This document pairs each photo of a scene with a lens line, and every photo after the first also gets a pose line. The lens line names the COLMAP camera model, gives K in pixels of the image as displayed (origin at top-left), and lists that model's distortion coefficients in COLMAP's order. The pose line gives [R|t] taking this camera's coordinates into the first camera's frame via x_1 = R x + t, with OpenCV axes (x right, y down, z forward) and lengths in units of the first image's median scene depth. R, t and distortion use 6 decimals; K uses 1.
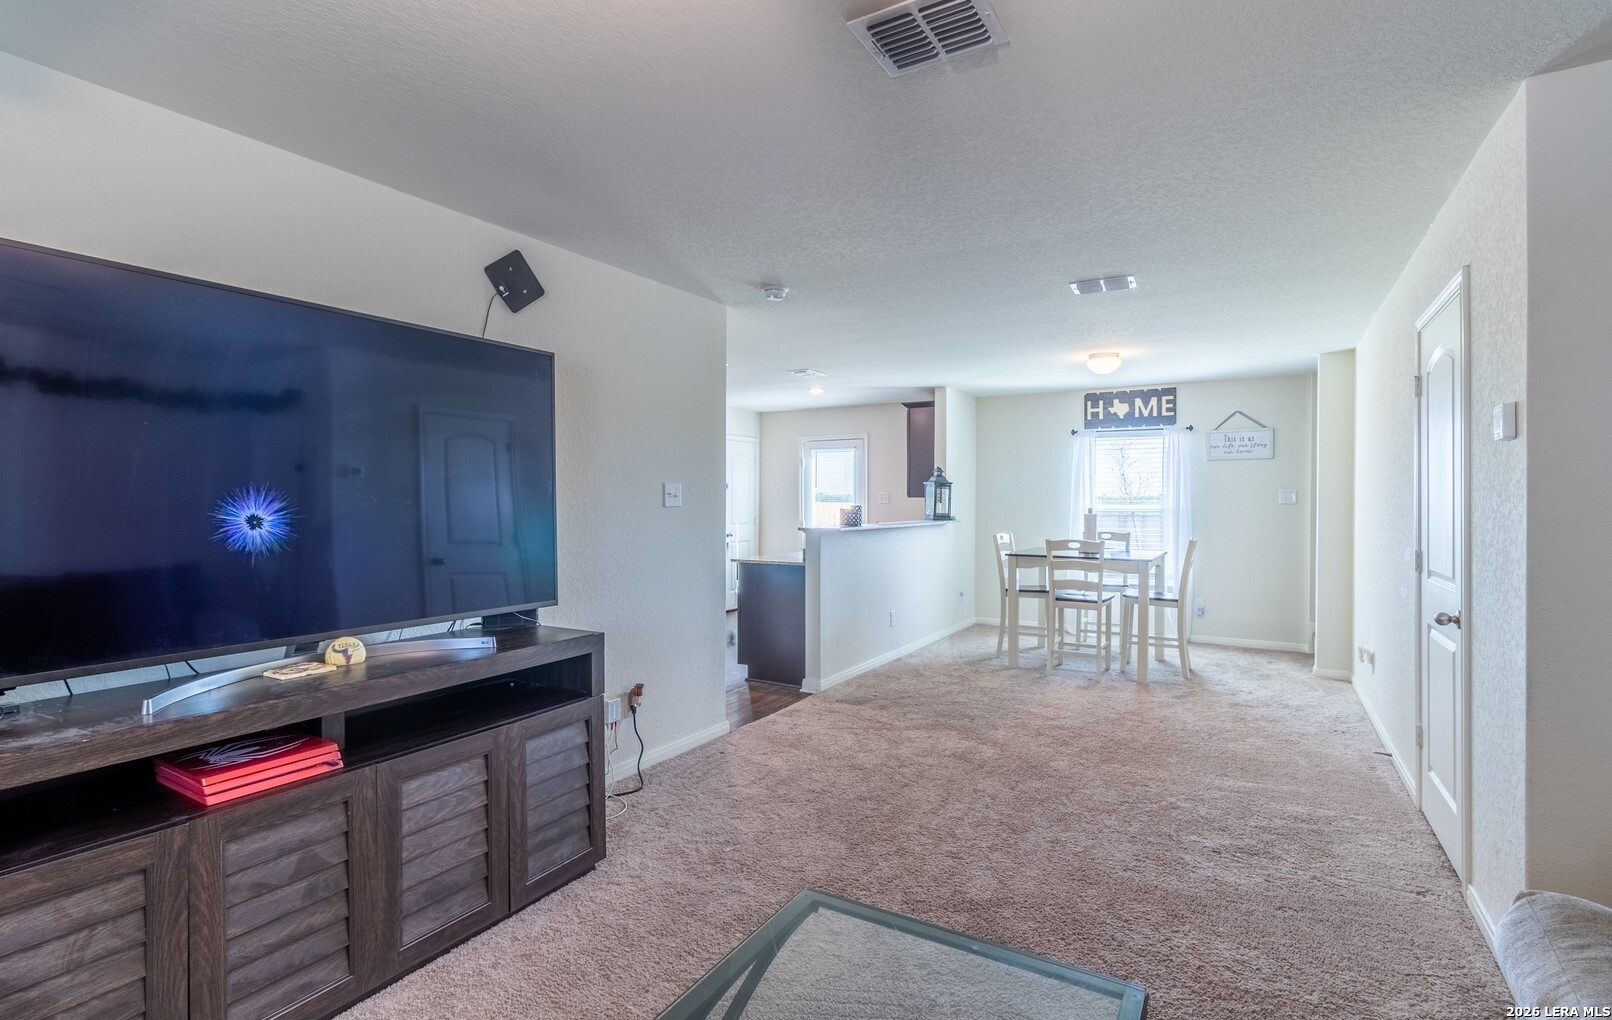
lens RADIAL K [[751.1, 0, 805.2], [0, 751.1, 510.7], [0, 0, 1]] dist [0.001259, -0.000526]
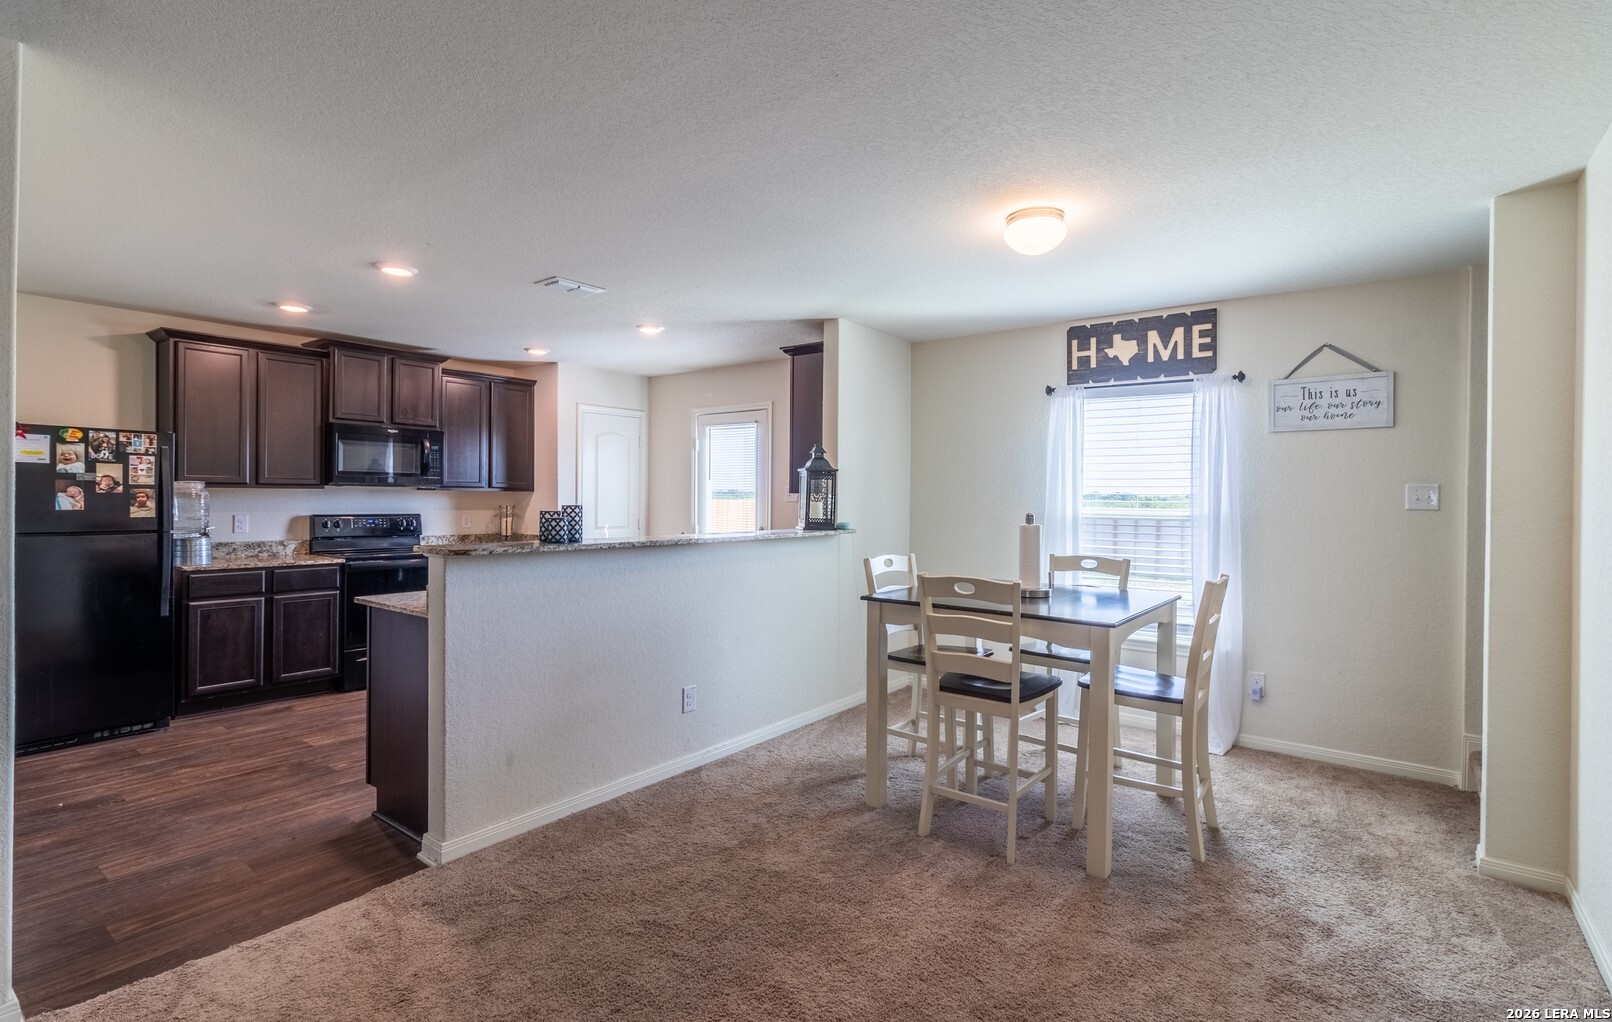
lens RADIAL K [[751.1, 0, 813.7], [0, 751.1, 503.4], [0, 0, 1]] dist [0.001259, -0.000526]
pose [[0.993886, 0.008849, -0.110059, 0.244342], [-0.009598, 0.999934, -0.006273, -0.005232], [0.109996, 0.007291, 0.993905, 0.379223]]
